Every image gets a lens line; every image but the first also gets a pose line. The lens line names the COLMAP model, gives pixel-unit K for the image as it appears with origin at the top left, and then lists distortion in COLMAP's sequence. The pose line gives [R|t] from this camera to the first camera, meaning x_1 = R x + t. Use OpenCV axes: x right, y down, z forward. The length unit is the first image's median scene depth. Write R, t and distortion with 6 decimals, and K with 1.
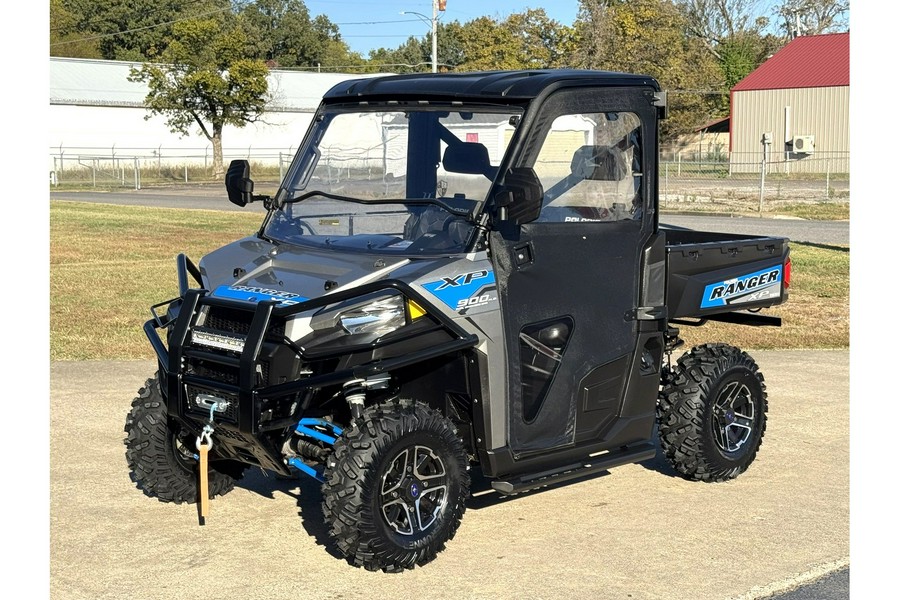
lens RADIAL K [[1340.3, 0, 449.0], [0, 1340.3, 301.6], [0, 0, 1]] dist [0.091009, 0.000000]
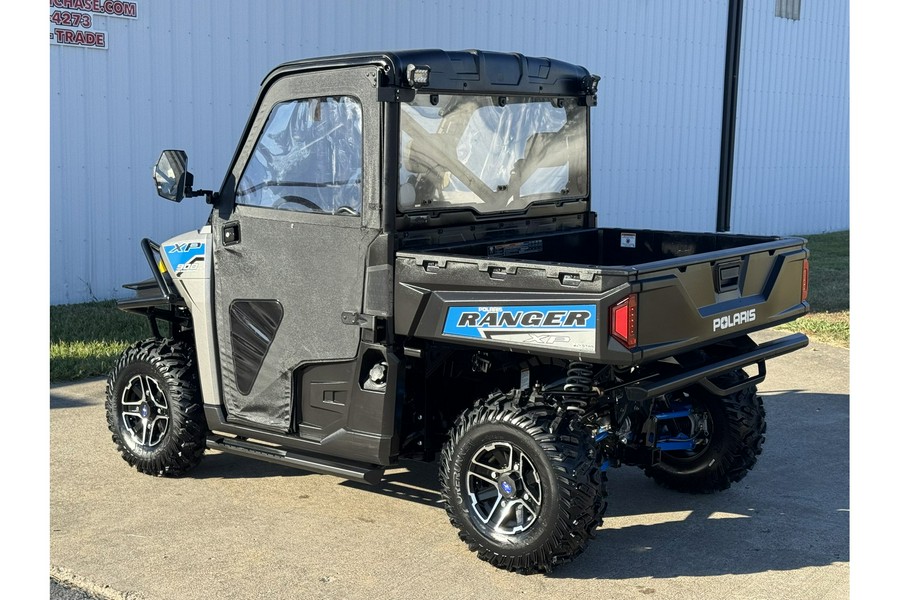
lens RADIAL K [[1340.3, 0, 450.4], [0, 1340.3, 300.5], [0, 0, 1]] dist [0.091009, 0.000000]
pose [[0.115286, 0.120791, -0.985961, 0.971955], [-0.119027, 0.987107, 0.107014, -0.100447], [0.986175, 0.105018, 0.128177, 0.884869]]
